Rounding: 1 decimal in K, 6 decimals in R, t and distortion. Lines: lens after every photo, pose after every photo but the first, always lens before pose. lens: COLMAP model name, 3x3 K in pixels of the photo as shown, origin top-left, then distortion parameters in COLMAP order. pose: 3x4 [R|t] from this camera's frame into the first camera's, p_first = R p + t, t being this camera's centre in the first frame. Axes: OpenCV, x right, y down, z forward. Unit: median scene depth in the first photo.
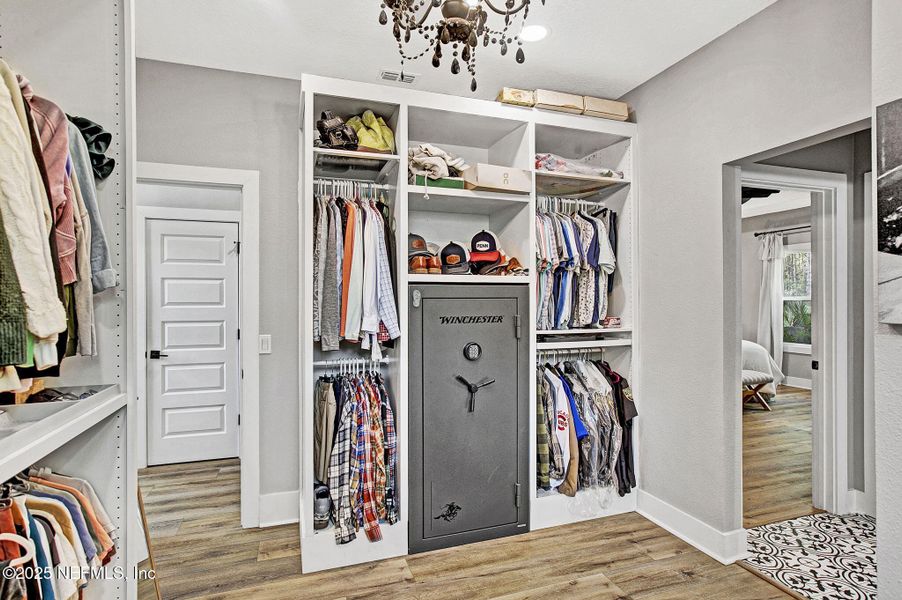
lens RADIAL K [[436.2, 0, 451.0], [0, 436.2, 300.0], [0, 0, 1]] dist [-0.024958, 0.000291]
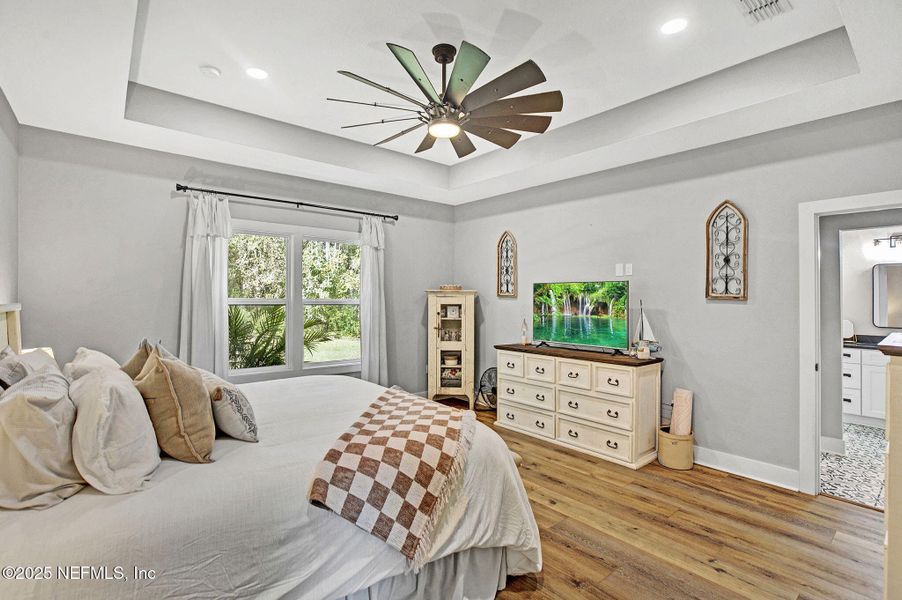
lens RADIAL K [[436.2, 0, 451.0], [0, 436.2, 300.0], [0, 0, 1]] dist [-0.024958, 0.000291]
pose [[-0.347112, 0.003925, 0.937816, 0.120308], [-0.005196, 0.999968, -0.006108, -0.007125], [-0.937809, -0.006993, -0.347080, 1.883864]]
